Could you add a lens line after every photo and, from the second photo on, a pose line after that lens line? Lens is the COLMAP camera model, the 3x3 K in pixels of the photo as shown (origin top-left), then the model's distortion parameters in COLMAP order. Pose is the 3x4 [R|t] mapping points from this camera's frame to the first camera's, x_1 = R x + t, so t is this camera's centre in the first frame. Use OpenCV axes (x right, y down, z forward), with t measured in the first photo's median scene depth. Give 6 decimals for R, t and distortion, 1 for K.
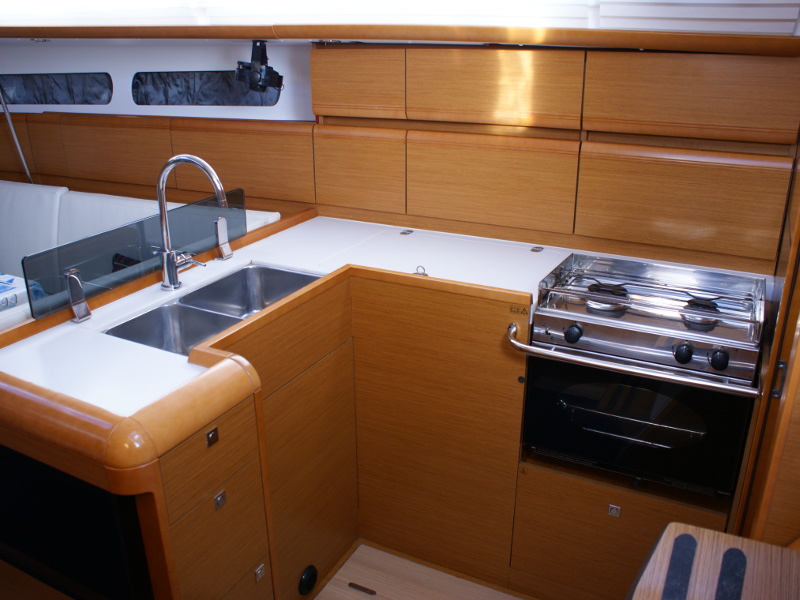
lens RADIAL K [[701.4, 0, 380.8], [0, 701.4, 297.0], [0, 0, 1]] dist [-0.045594, 0.006859]
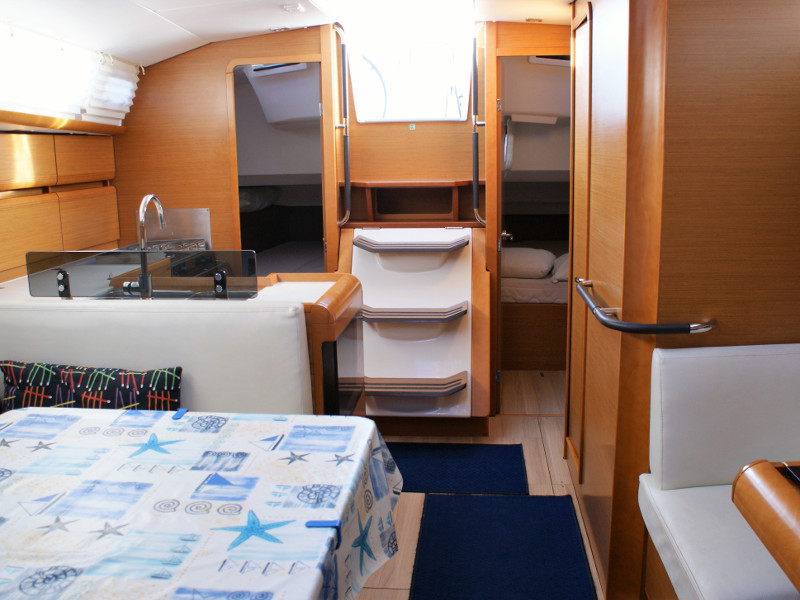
lens RADIAL K [[701.4, 0, 380.8], [0, 701.4, 297.0], [0, 0, 1]] dist [-0.045594, 0.006859]
pose [[-0.402888, -0.145202, 0.903658, -1.462001], [0.368876, 0.877834, 0.305512, -0.230574], [-0.837623, 0.456425, -0.300107, 0.992177]]
